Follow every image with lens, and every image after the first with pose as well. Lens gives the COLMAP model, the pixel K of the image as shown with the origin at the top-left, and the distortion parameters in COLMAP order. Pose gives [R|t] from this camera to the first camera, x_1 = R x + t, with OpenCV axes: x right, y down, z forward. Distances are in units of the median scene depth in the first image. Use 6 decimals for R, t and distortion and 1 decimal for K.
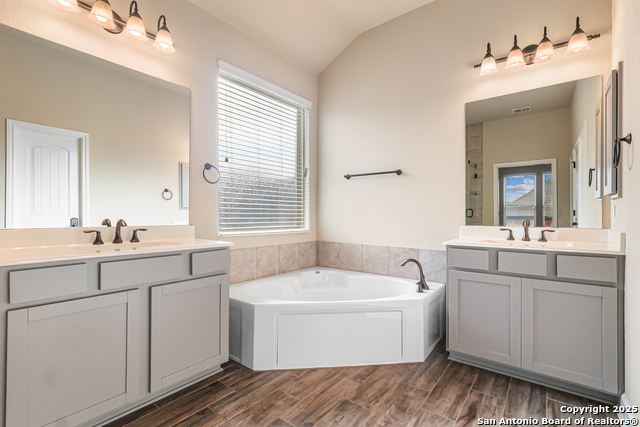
lens RADIAL K [[300.6, 0, 318.5], [0, 300.6, 213.3], [0, 0, 1]] dist [0.002419, 0.000944]
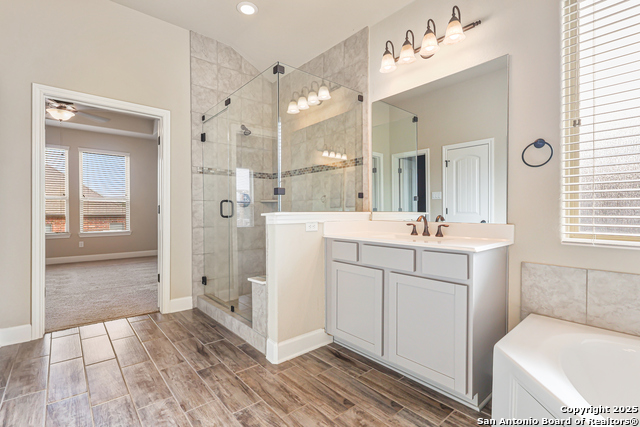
lens RADIAL K [[300.6, 0, 318.8], [0, 300.6, 215.9], [0, 0, 1]] dist [0.002419, 0.000944]
pose [[-0.195857, 0.002157, -0.980630, 0.593978], [0.003240, 0.999994, 0.001553, 0.018773], [0.980627, -0.002873, -0.195862, 0.853436]]
